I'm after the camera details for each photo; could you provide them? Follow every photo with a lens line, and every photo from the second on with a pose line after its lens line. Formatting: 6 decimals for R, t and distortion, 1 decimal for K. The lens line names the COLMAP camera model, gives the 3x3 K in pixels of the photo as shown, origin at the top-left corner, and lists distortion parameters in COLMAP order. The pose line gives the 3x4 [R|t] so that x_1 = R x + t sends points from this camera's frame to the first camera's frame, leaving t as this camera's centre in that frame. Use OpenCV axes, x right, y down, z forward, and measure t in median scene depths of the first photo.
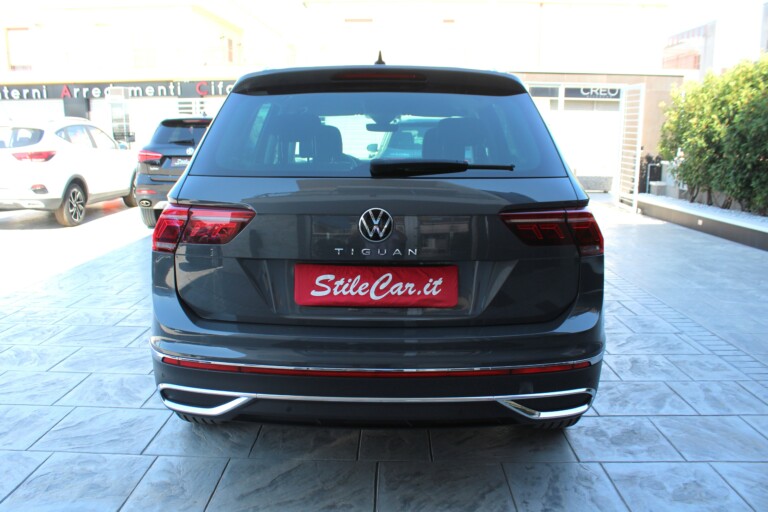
lens RADIAL K [[641.8, 0, 382.0], [0, 641.8, 244.5], [0, 0, 1]] dist [-0.166293, 0.141779]
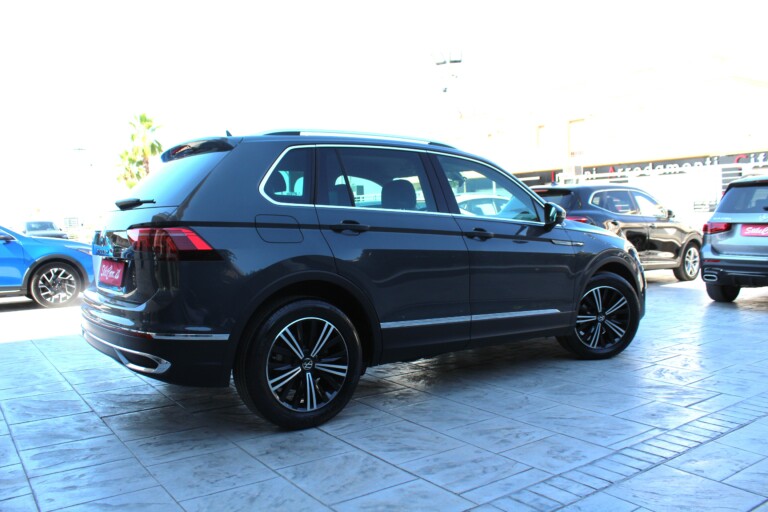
lens RADIAL K [[641.8, 0, 382.0], [0, 641.8, 244.5], [0, 0, 1]] dist [-0.166293, 0.141779]
pose [[0.611539, 0.008801, -0.791165, 1.576687], [-0.109776, 0.991211, -0.073826, 0.029726], [0.783562, 0.131999, 0.607130, 0.475789]]
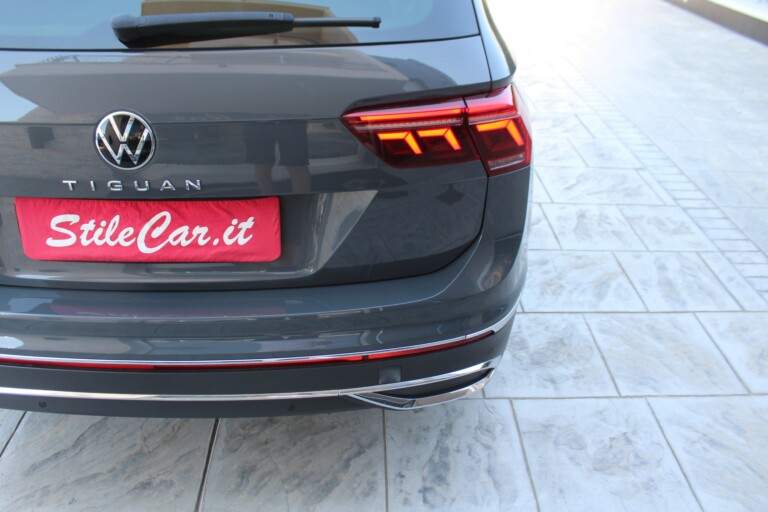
lens RADIAL K [[641.8, 0, 382.0], [0, 641.8, 244.5], [0, 0, 1]] dist [-0.166293, 0.141779]
pose [[0.998710, -0.006972, 0.050293, 0.163512], [-0.012389, 0.927122, 0.374554, -0.133977], [-0.049239, -0.374694, 0.925840, 0.374621]]
